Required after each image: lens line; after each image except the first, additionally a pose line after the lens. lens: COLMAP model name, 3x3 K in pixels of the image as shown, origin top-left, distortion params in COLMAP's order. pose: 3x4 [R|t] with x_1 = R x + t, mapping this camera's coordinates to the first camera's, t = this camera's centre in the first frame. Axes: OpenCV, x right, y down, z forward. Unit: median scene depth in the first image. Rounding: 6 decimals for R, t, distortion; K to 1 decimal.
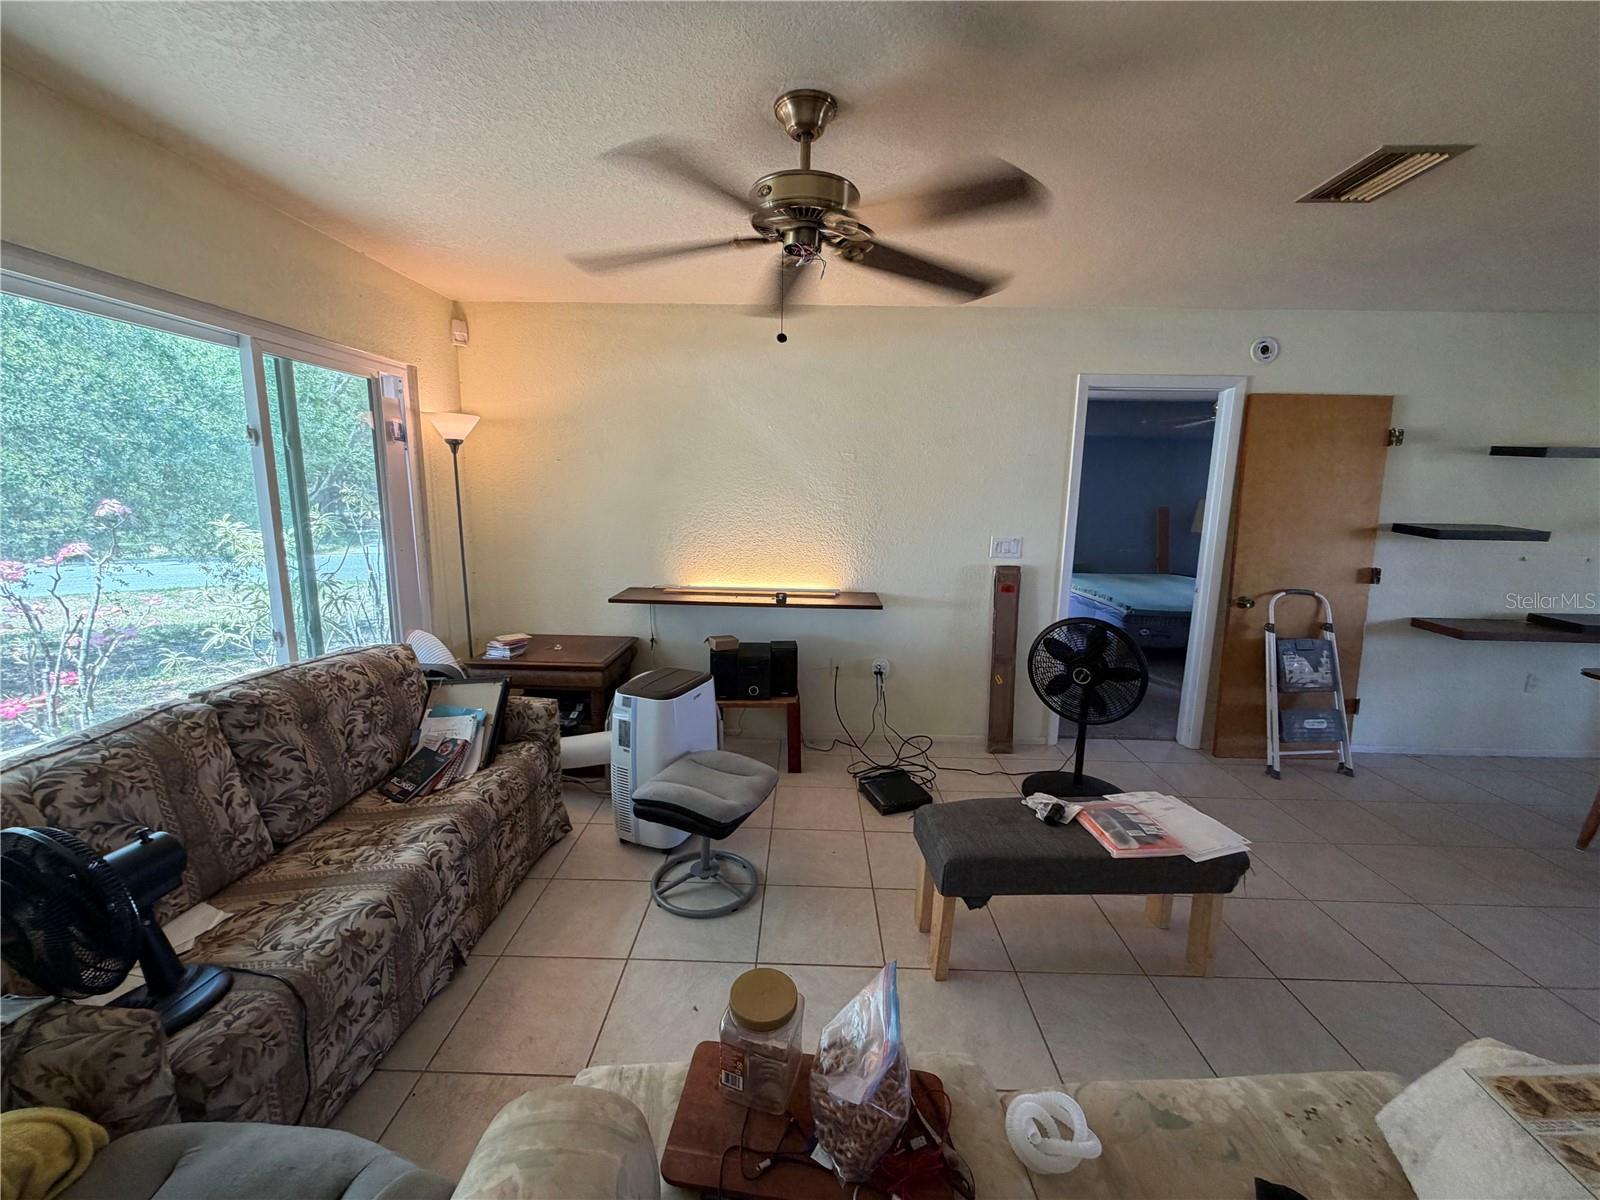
lens RADIAL K [[637.8, 0, 796.9], [0, 637.8, 598.4], [0, 0, 1]] dist [0.000123, -0.000542]
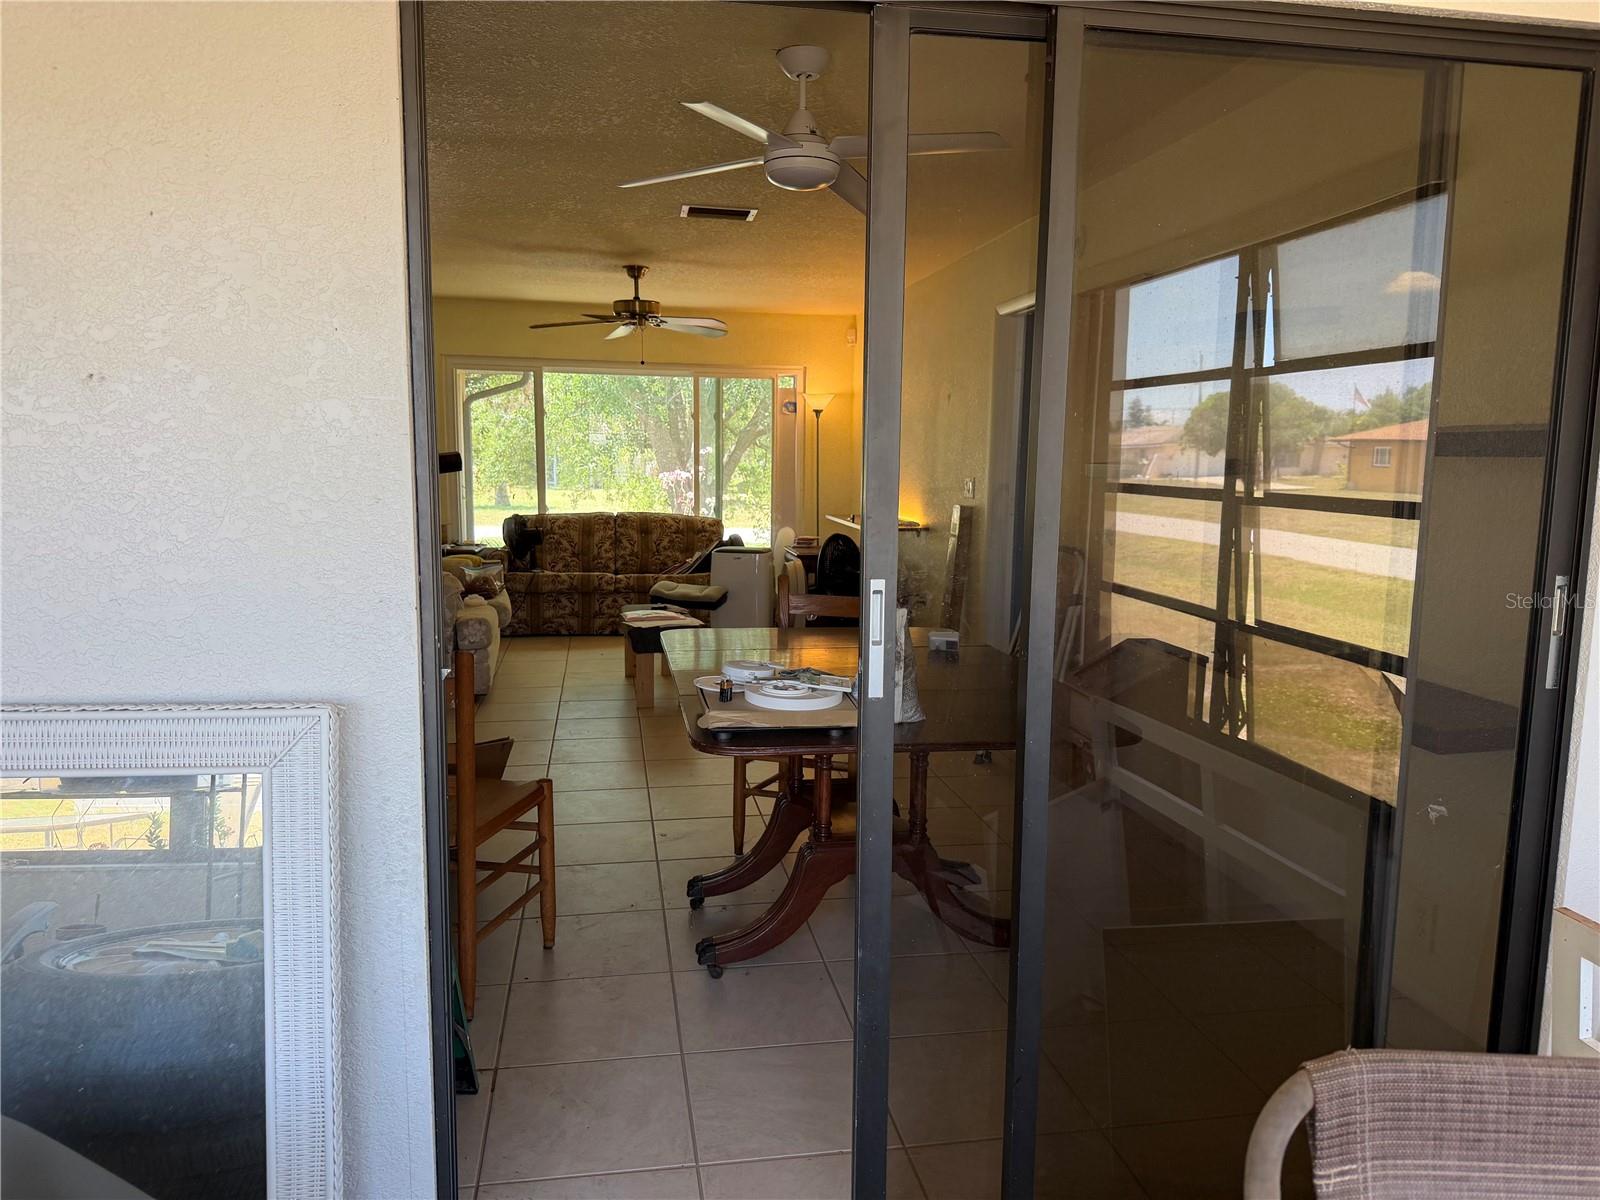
lens RADIAL K [[1115.6, 0, 813.2], [0, 1115.6, 621.8], [0, 0, 1]] dist [0.035753, -0.029424]
pose [[0.200602, 0.133154, -0.970582, 3.137671], [-0.177863, 0.979206, 0.097576, -0.004462], [0.963392, 0.153057, 0.220113, 0.660961]]
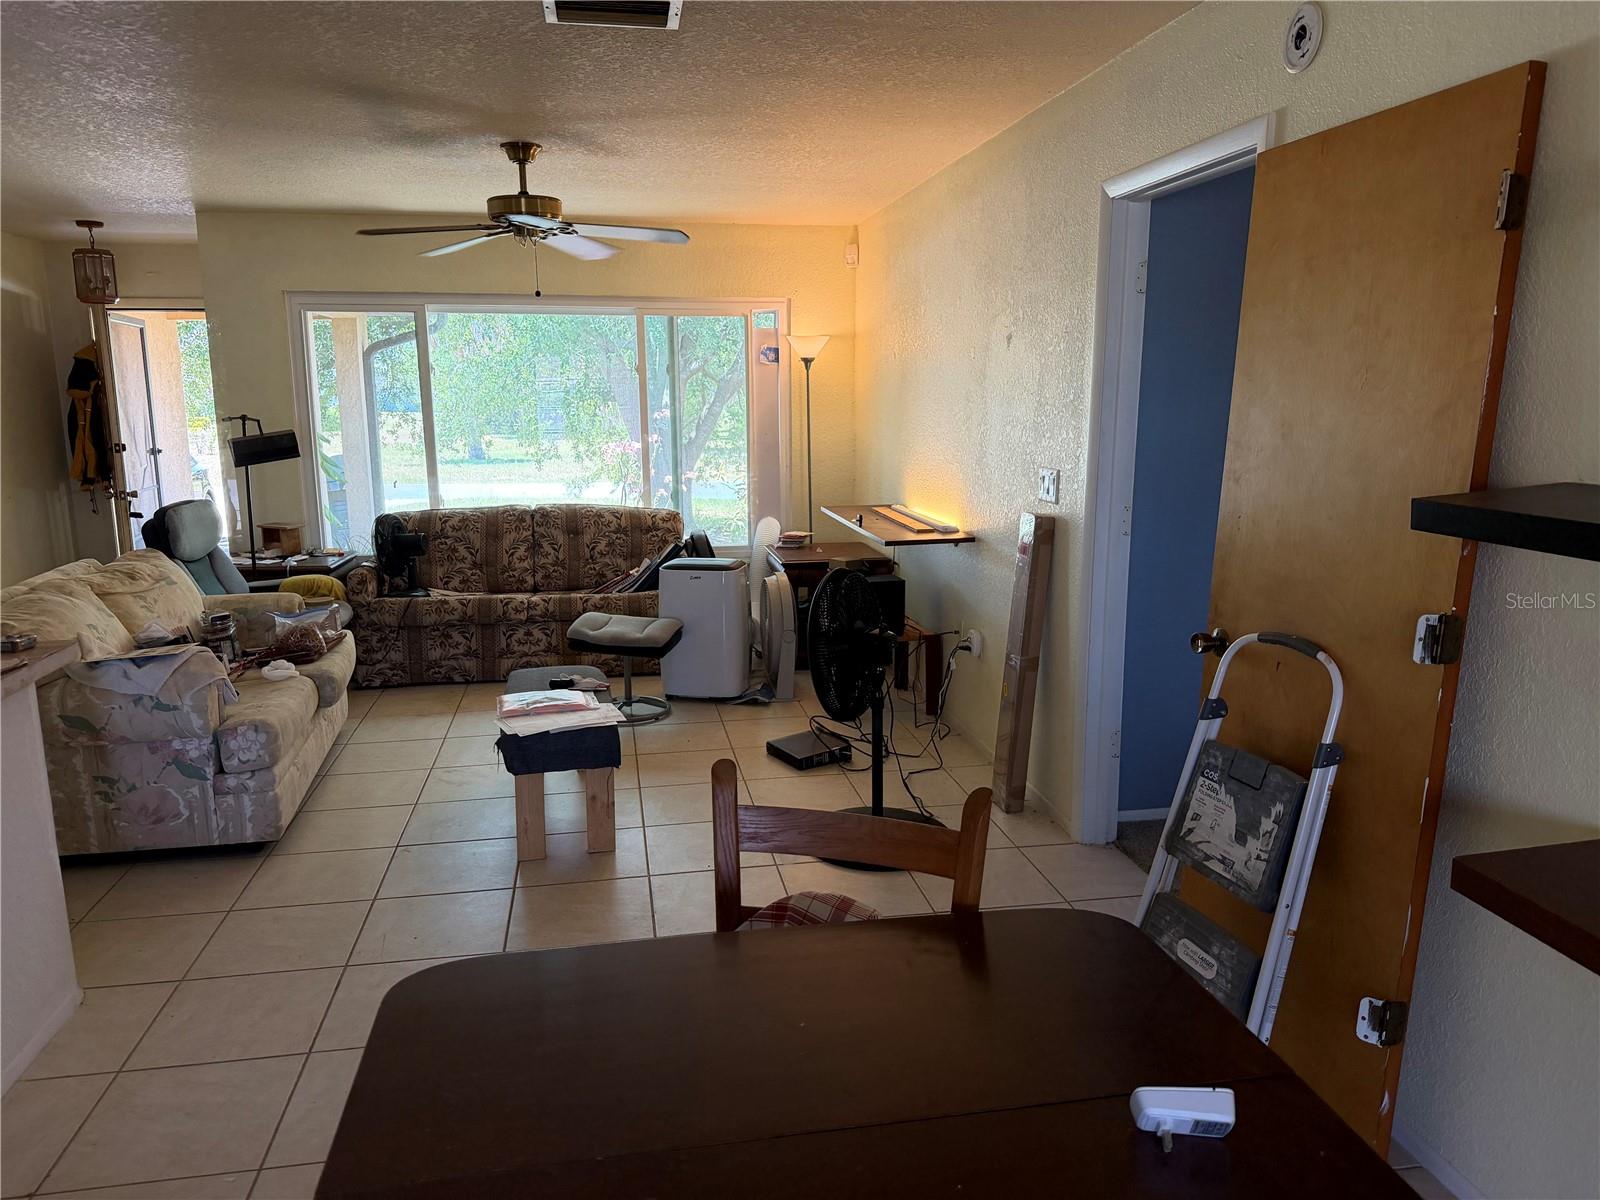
lens RADIAL K [[1115.6, 0, 815.9], [0, 1115.6, 612.3], [0, 0, 1]] dist [0.035753, -0.029424]
pose [[0.207824, 0.171999, -0.962925, 2.126562], [-0.160243, 0.977106, 0.139948, -0.119392], [0.964951, 0.125217, 0.230628, 0.863218]]
